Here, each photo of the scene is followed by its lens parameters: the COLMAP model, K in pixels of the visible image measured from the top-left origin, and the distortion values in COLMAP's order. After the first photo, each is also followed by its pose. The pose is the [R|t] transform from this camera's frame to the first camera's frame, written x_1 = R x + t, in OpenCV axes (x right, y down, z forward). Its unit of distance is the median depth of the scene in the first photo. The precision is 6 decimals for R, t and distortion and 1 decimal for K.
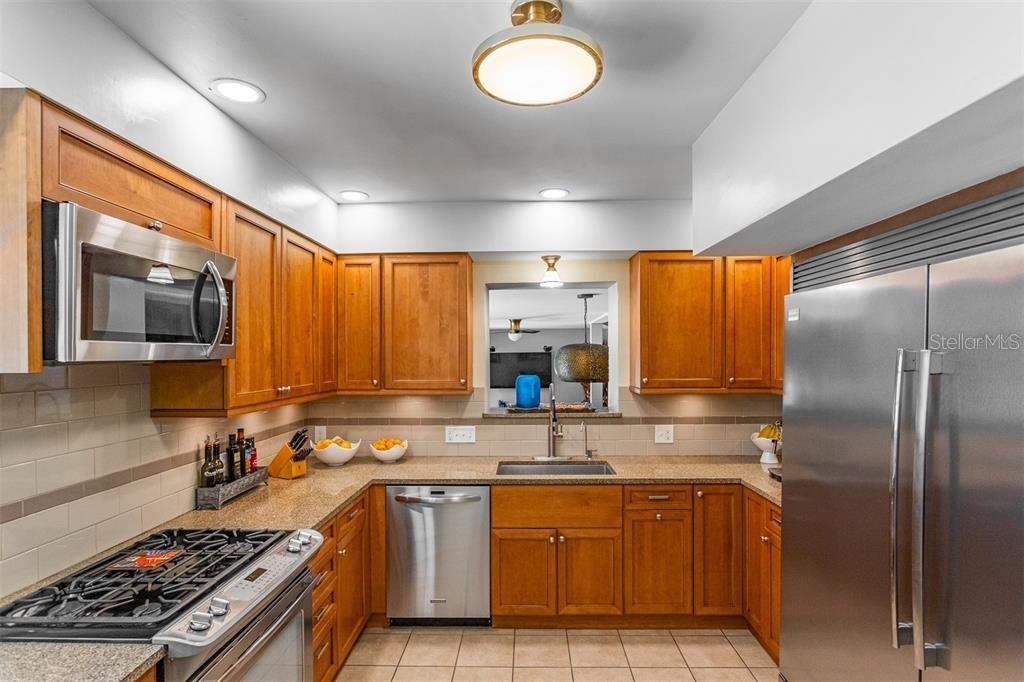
lens RADIAL K [[518.5, 0, 510.9], [0, 518.5, 346.0], [0, 0, 1]] dist [-0.005859, 0.000996]
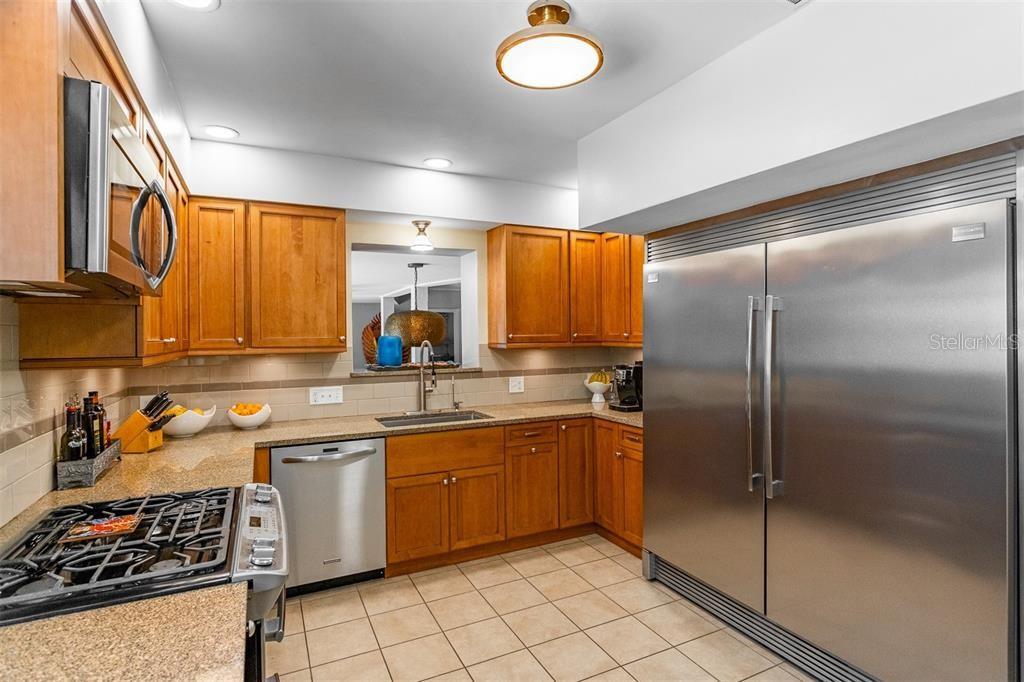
lens RADIAL K [[518.2, 0, 502.0], [0, 518.2, 317.0], [0, 0, 1]] dist [-0.001842, 0.000730]
pose [[0.892733, 0.015393, 0.450323, -0.297720], [-0.006209, 0.999742, -0.021864, 0.052471], [-0.450543, 0.016723, 0.892598, -0.020227]]
